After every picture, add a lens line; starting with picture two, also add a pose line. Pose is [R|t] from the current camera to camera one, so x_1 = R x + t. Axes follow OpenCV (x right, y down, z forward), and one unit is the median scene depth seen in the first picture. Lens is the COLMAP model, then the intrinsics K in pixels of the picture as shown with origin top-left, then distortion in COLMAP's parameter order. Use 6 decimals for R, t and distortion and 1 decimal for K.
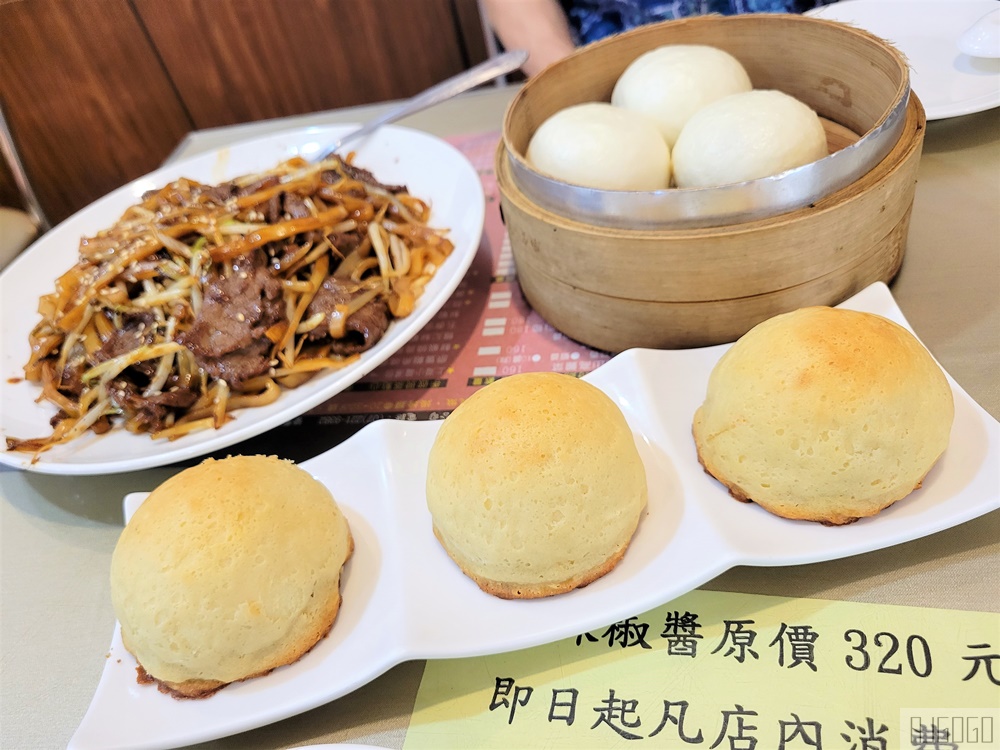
lens RADIAL K [[796.5, 0, 502.8], [0, 796.5, 370.1], [0, 0, 1]] dist [-0.000126, -0.007215]
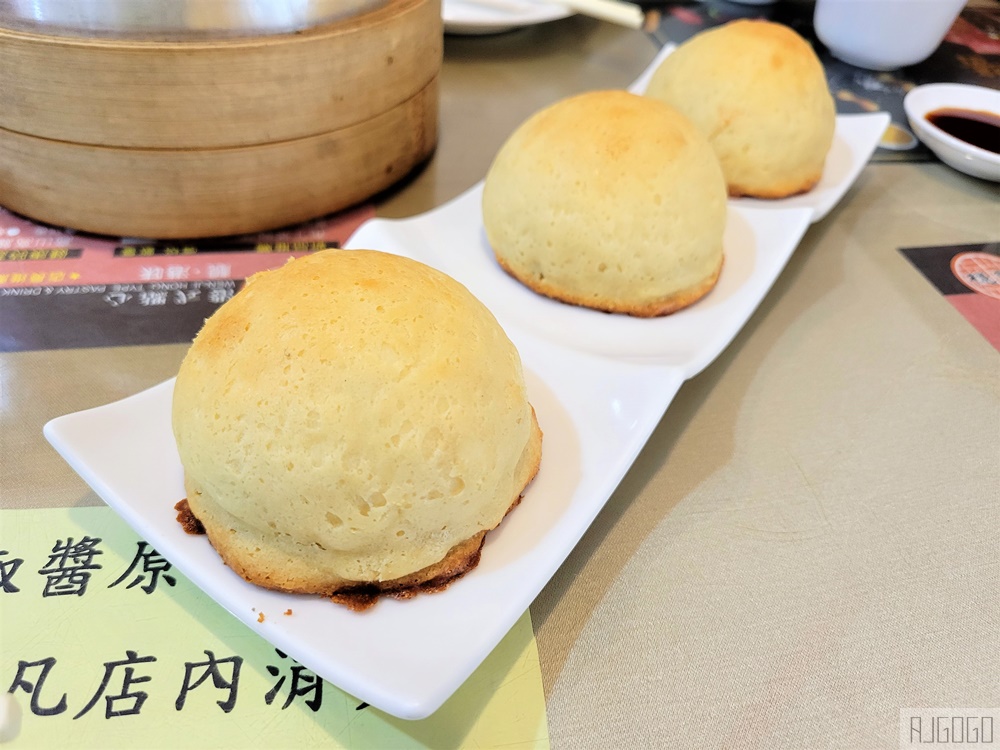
lens RADIAL K [[796.5, 0, 500.0], [0, 796.5, 375.0], [0, 0, 1]] dist [0.001725, -0.014113]
pose [[0.912143, -0.003186, 0.409860, 0.221449], [0.005693, 0.999972, -0.004896, 0.133062], [-0.409833, 0.006799, 0.912135, 0.165709]]
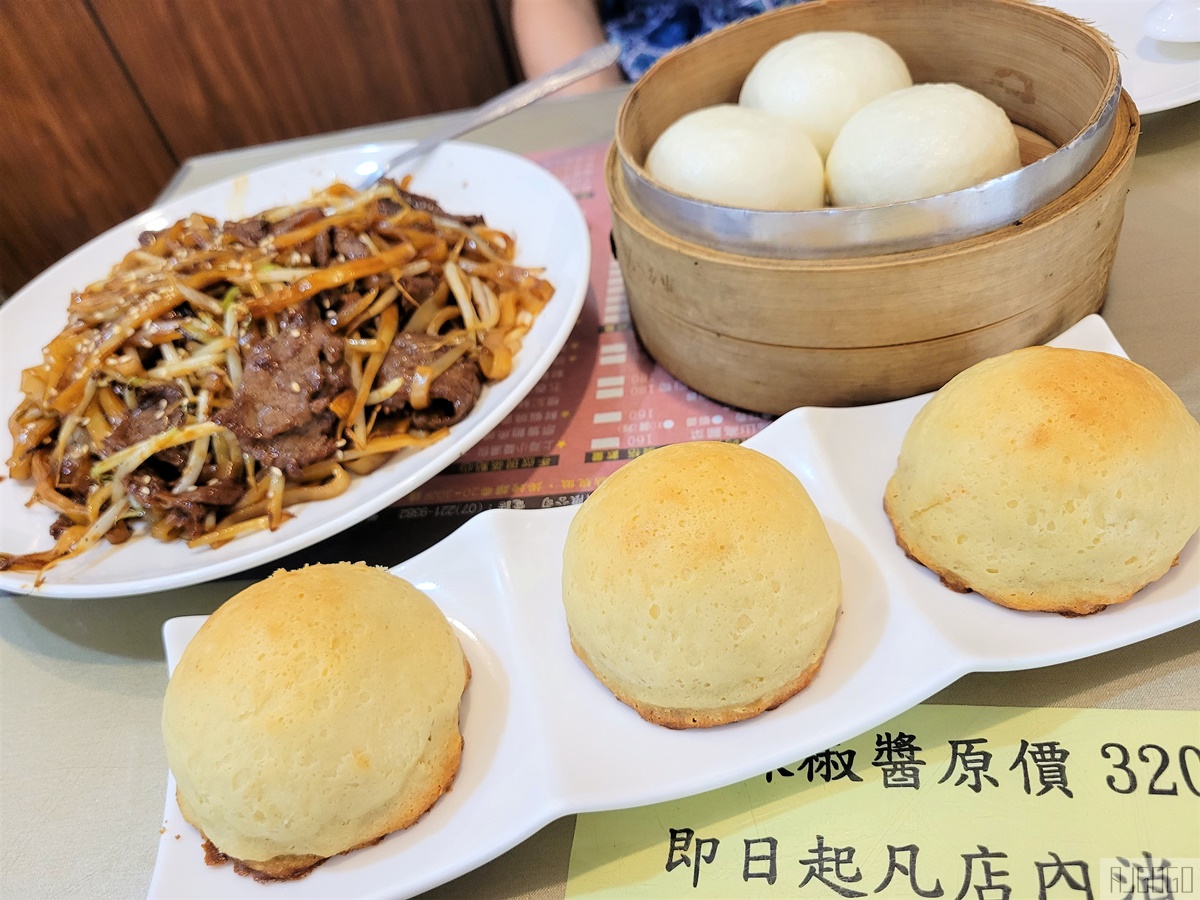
lens RADIAL K [[955.9, 0, 600.0], [0, 955.9, 450.0], [0, 0, 1]] dist [0.001725, -0.014113]
pose [[0.997713, -0.040597, 0.054046, -0.089599], [0.040060, 0.999137, 0.010990, -0.002917], [-0.054445, -0.008800, 0.998478, 0.045606]]
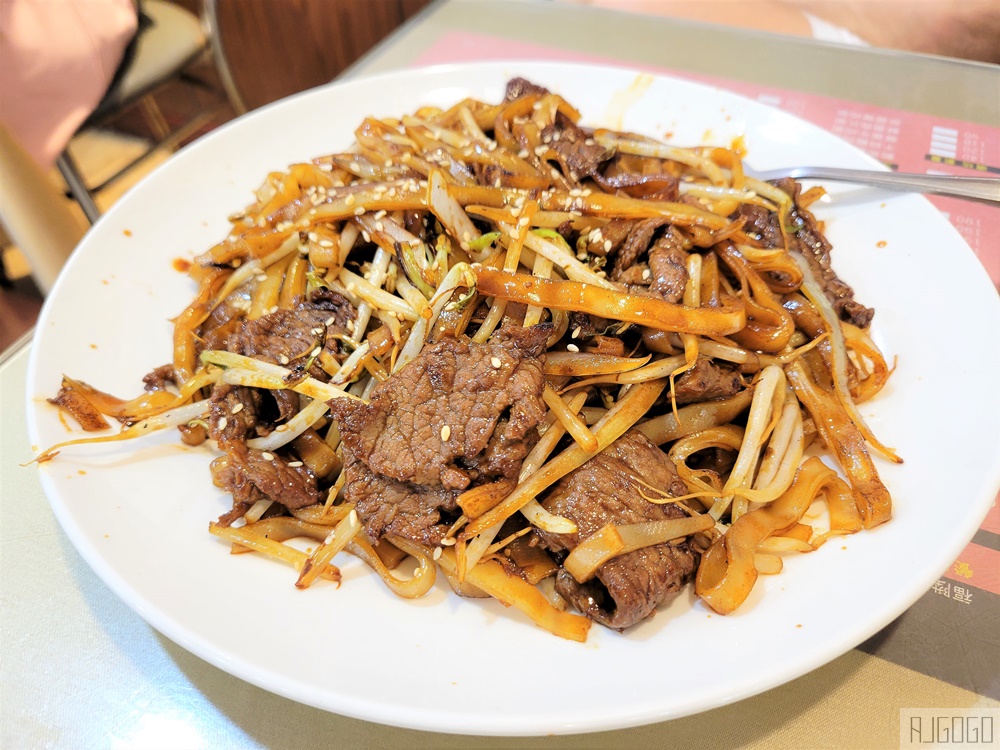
lens RADIAL K [[765.5, 0, 512.5], [0, 765.5, 375.8], [0, 0, 1]] dist [-0.006739, -0.004028]
pose [[0.769488, 0.573107, -0.281846, -0.189011], [-0.523753, 0.818806, 0.235029, -0.258759], [0.365474, -0.033234, 0.930228, 0.594558]]
